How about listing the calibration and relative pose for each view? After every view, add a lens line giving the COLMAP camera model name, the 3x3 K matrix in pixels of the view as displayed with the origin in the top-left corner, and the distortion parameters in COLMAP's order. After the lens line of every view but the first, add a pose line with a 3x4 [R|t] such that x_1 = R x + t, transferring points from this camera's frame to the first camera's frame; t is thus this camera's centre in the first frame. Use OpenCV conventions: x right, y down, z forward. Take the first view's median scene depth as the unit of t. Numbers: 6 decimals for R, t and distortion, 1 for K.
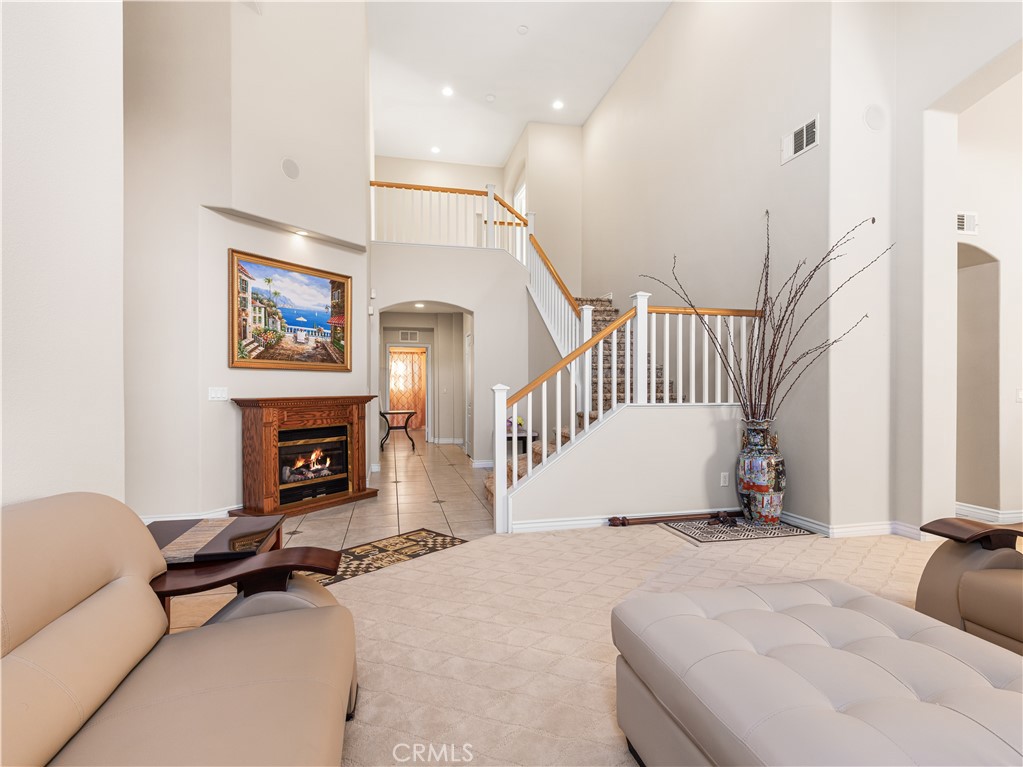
lens RADIAL K [[521.8, 0, 512.3], [0, 521.8, 383.3], [0, 0, 1]] dist [0.010581, -0.003103]
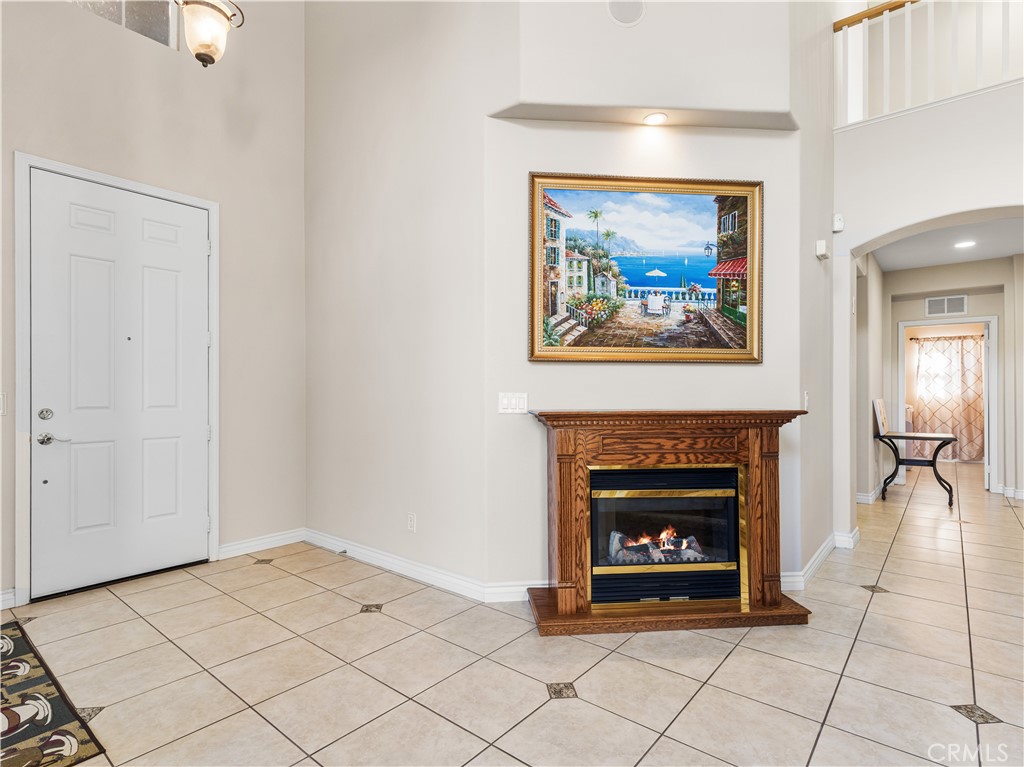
lens RADIAL K [[522.3, 0, 511.9], [0, 522.3, 391.3], [0, 0, 1]] dist [0.010581, -0.003103]
pose [[0.602498, -0.001997, -0.798118, -0.043200], [0.004837, 0.999988, 0.001149, 0.004251], [0.798106, -0.004553, 0.602500, 0.522723]]
